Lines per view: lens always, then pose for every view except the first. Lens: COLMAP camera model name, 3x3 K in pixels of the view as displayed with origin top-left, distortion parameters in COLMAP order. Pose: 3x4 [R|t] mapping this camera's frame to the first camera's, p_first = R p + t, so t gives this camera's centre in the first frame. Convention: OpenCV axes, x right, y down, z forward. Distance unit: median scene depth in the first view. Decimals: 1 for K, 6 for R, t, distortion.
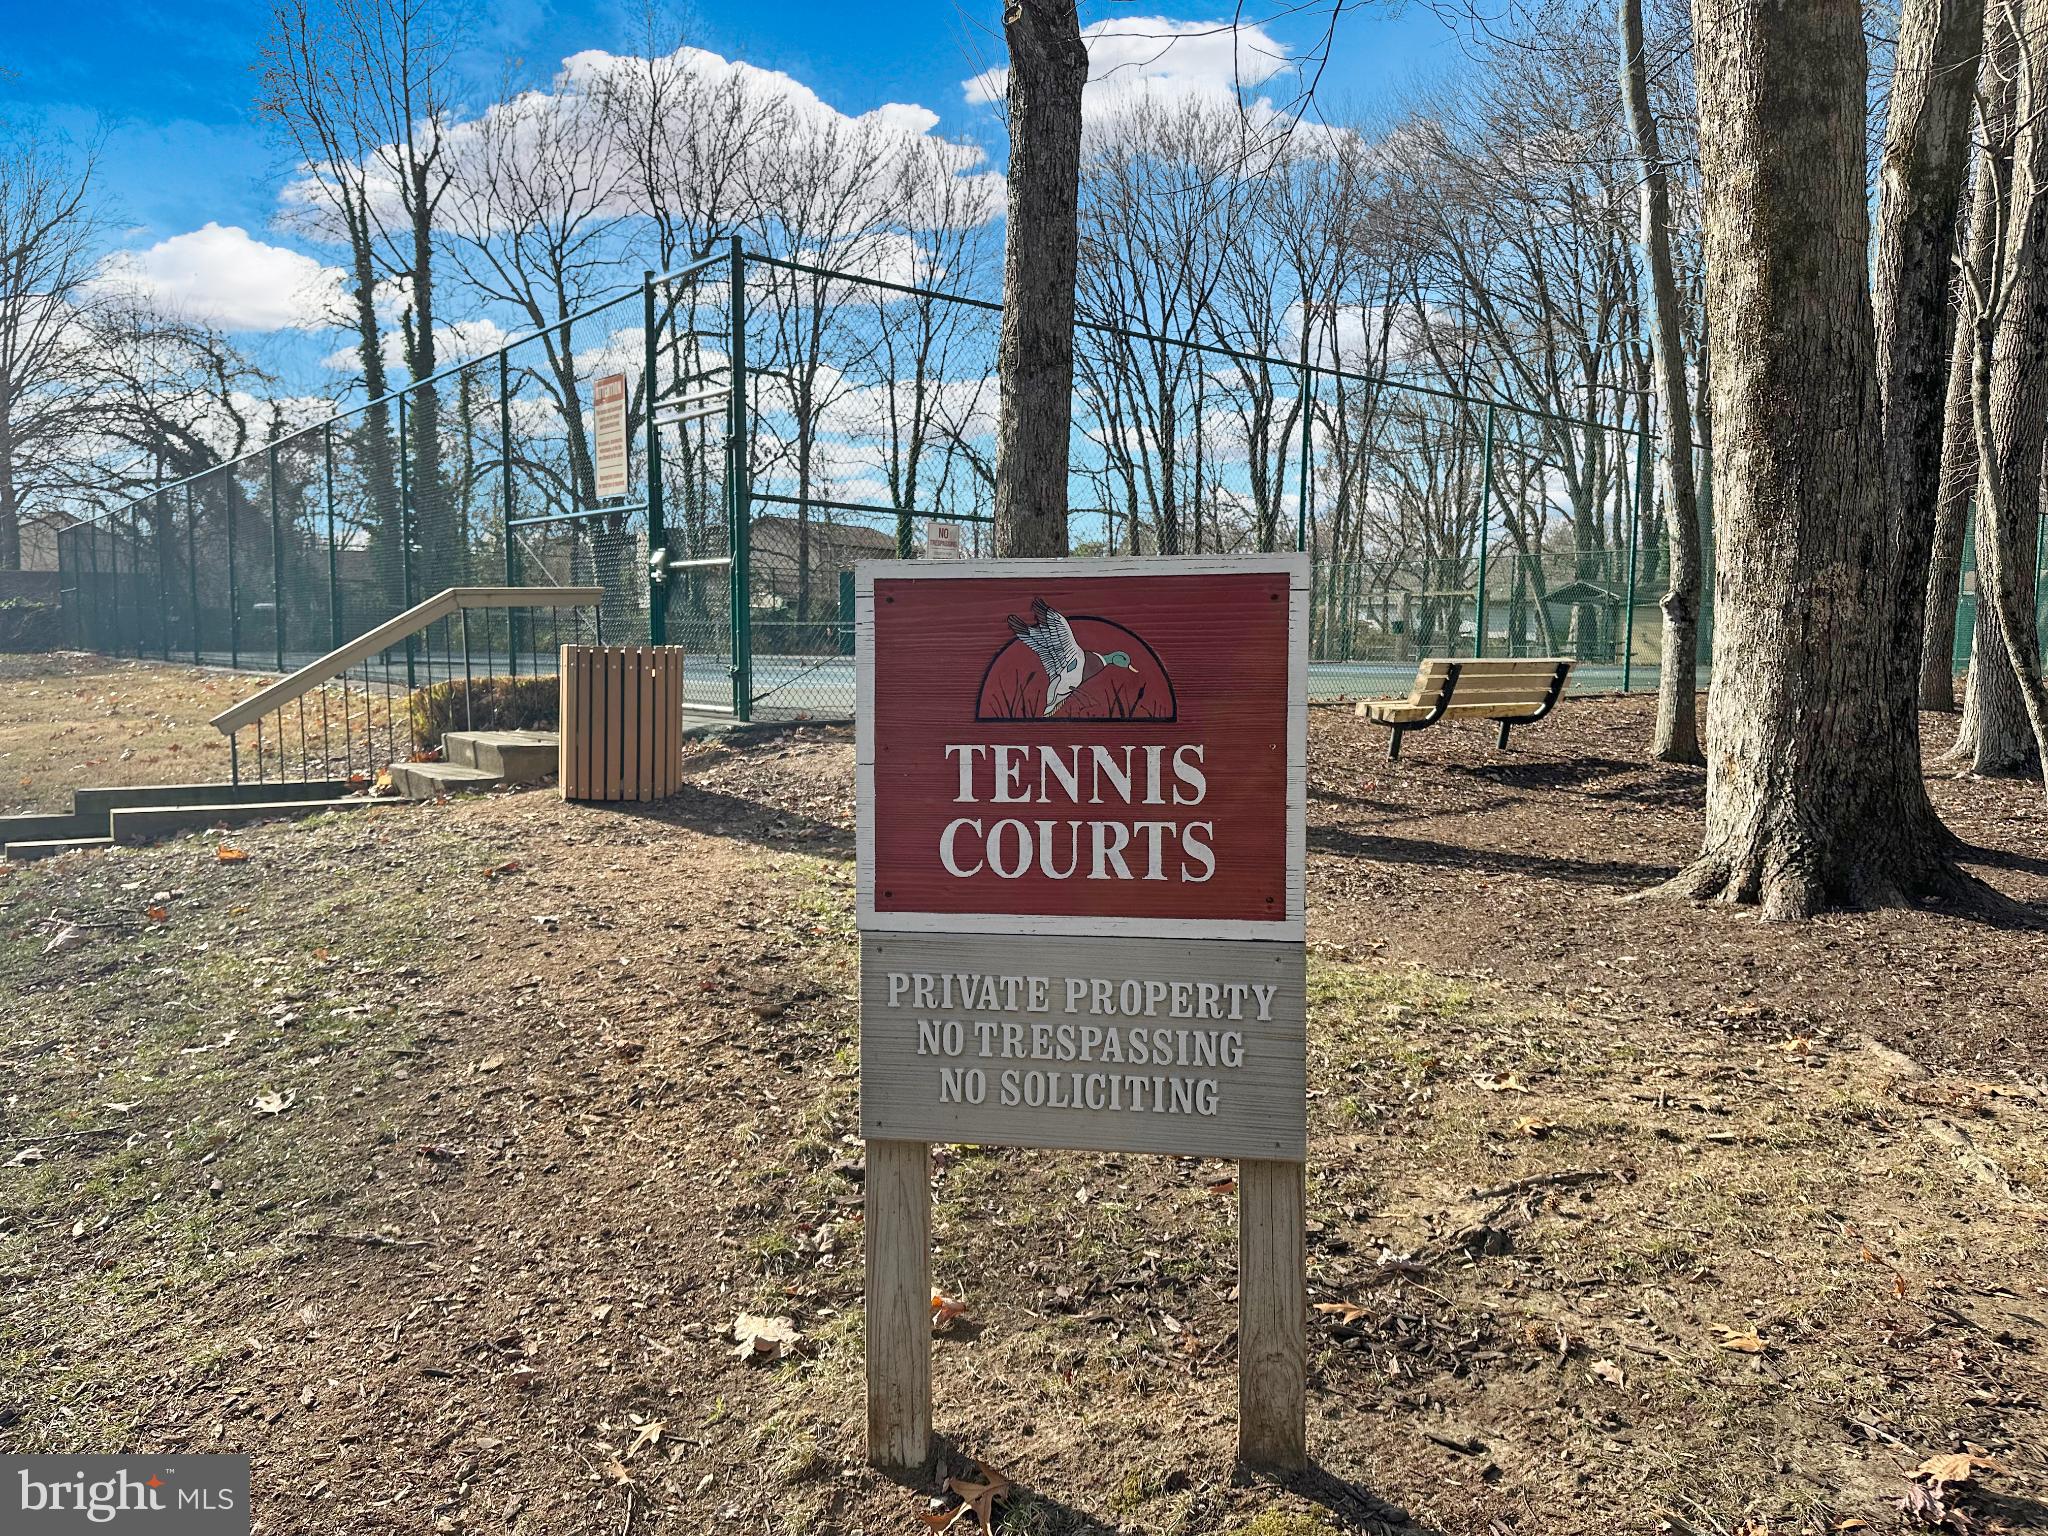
lens RADIAL K [[1430.9, 0, 1024.0], [0, 1430.9, 768.0], [0, 0, 1]] dist [0.165657, -0.179583]
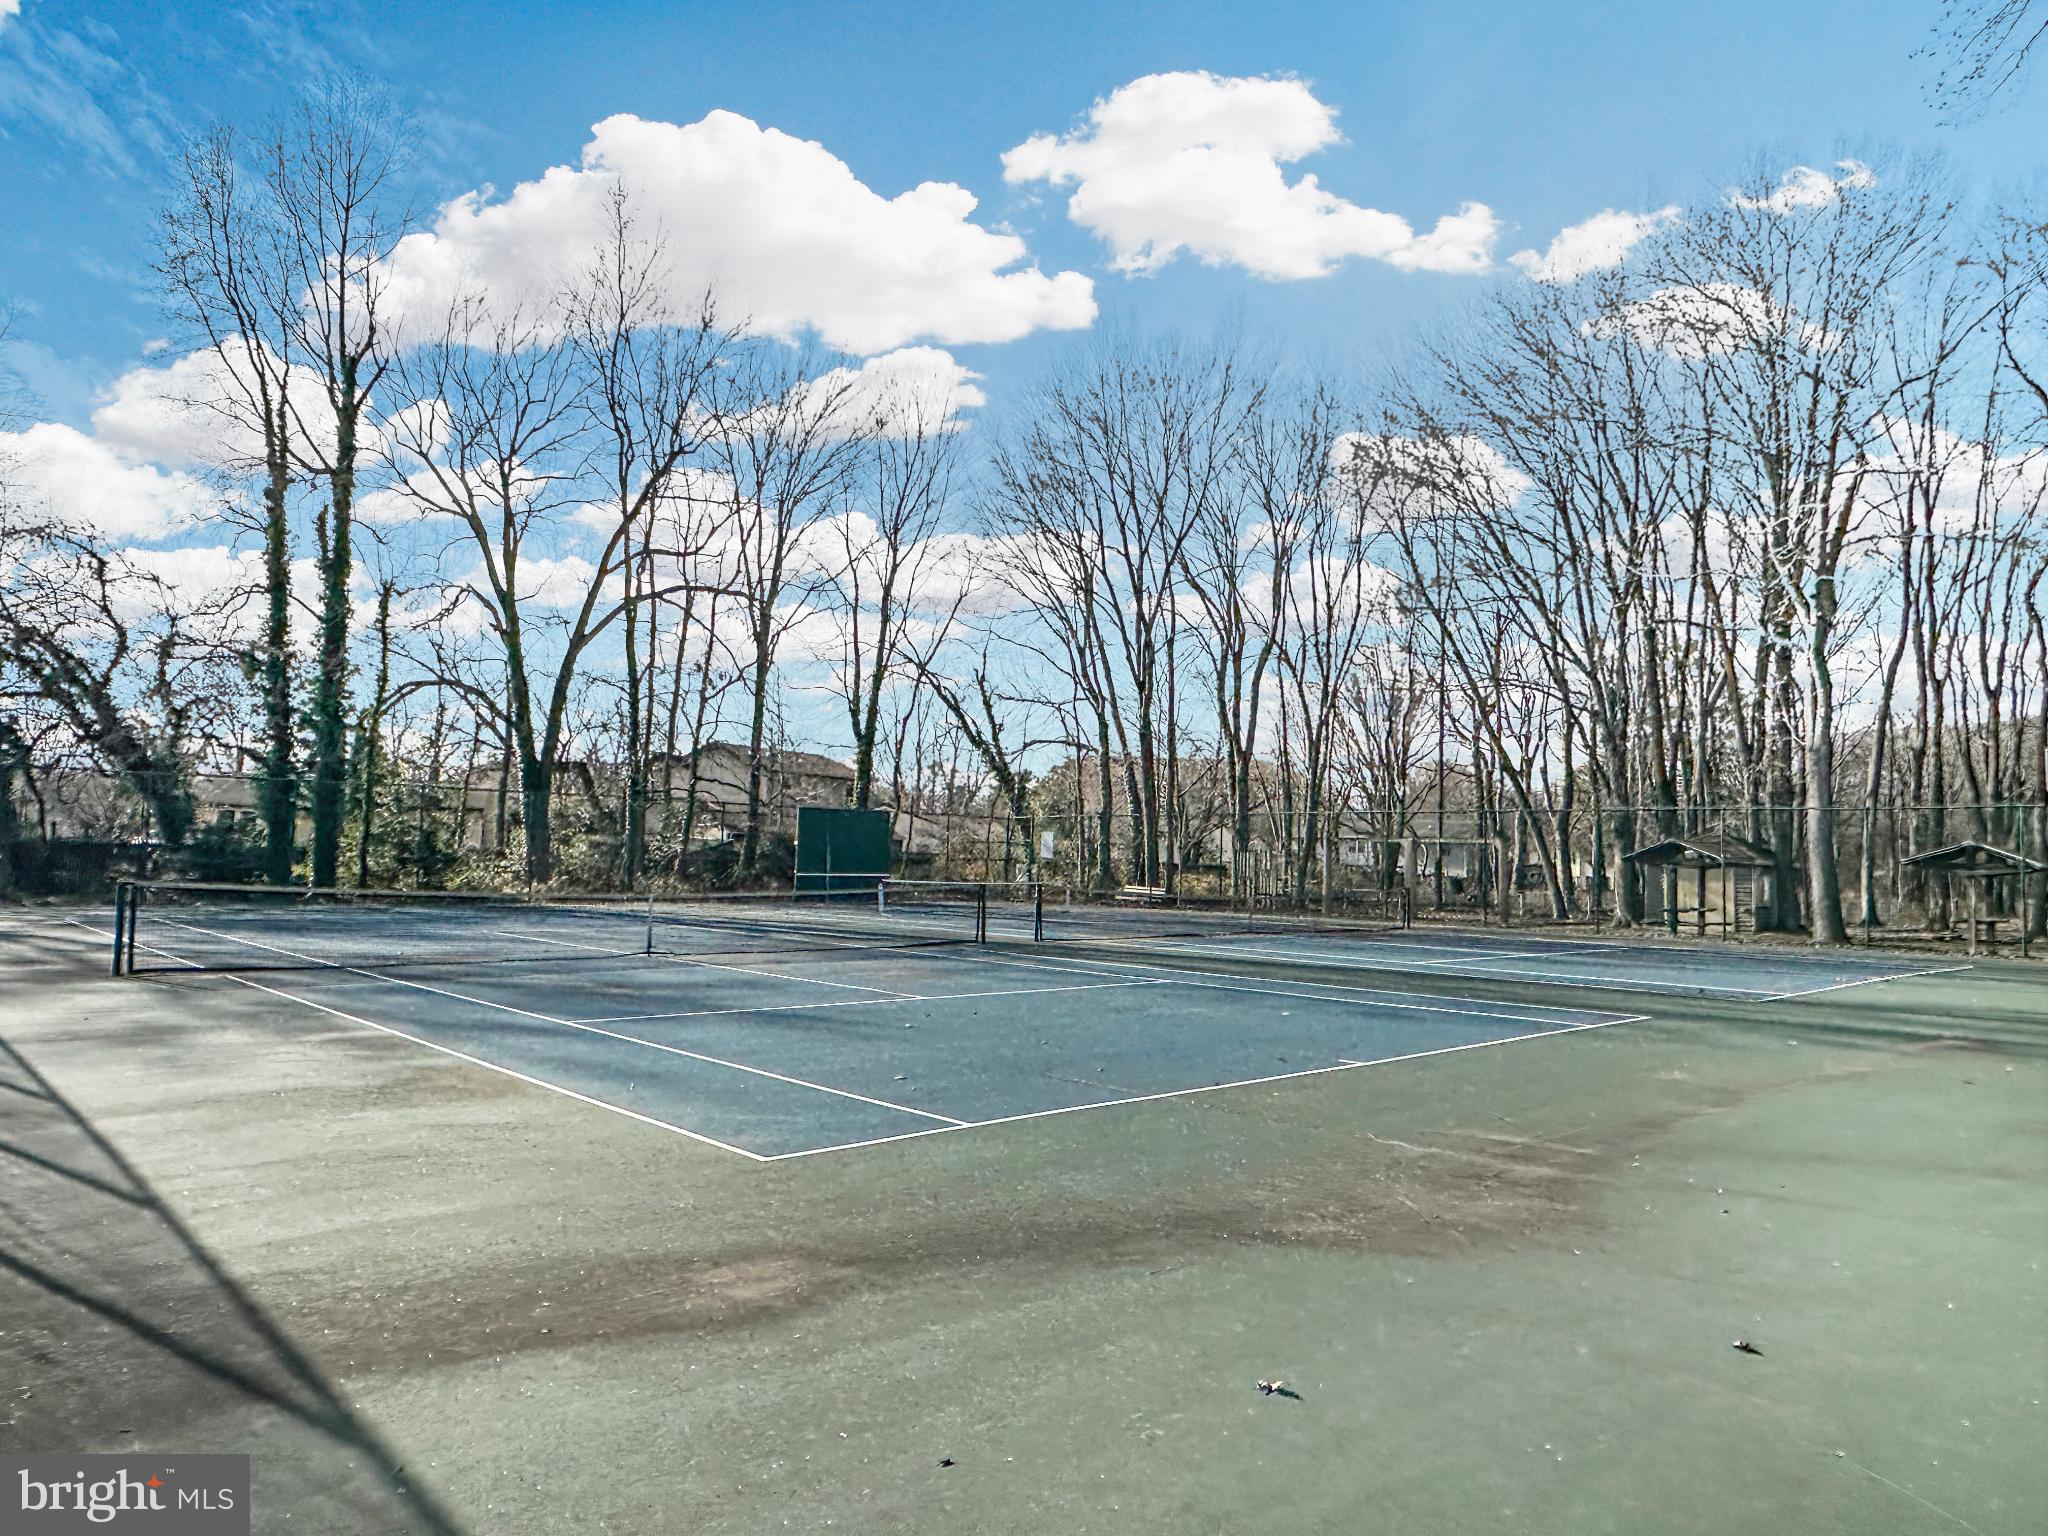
lens RADIAL K [[1330.8, 0, 1024.0], [0, 1330.8, 768.0], [0, 0, 1]] dist [-0.001416, 0.000025]
pose [[0.998465, 0.014863, 0.053351, -0.030582], [-0.006088, 0.986932, -0.161020, -0.025987], [-0.055047, 0.160448, 0.985508, 0.172479]]
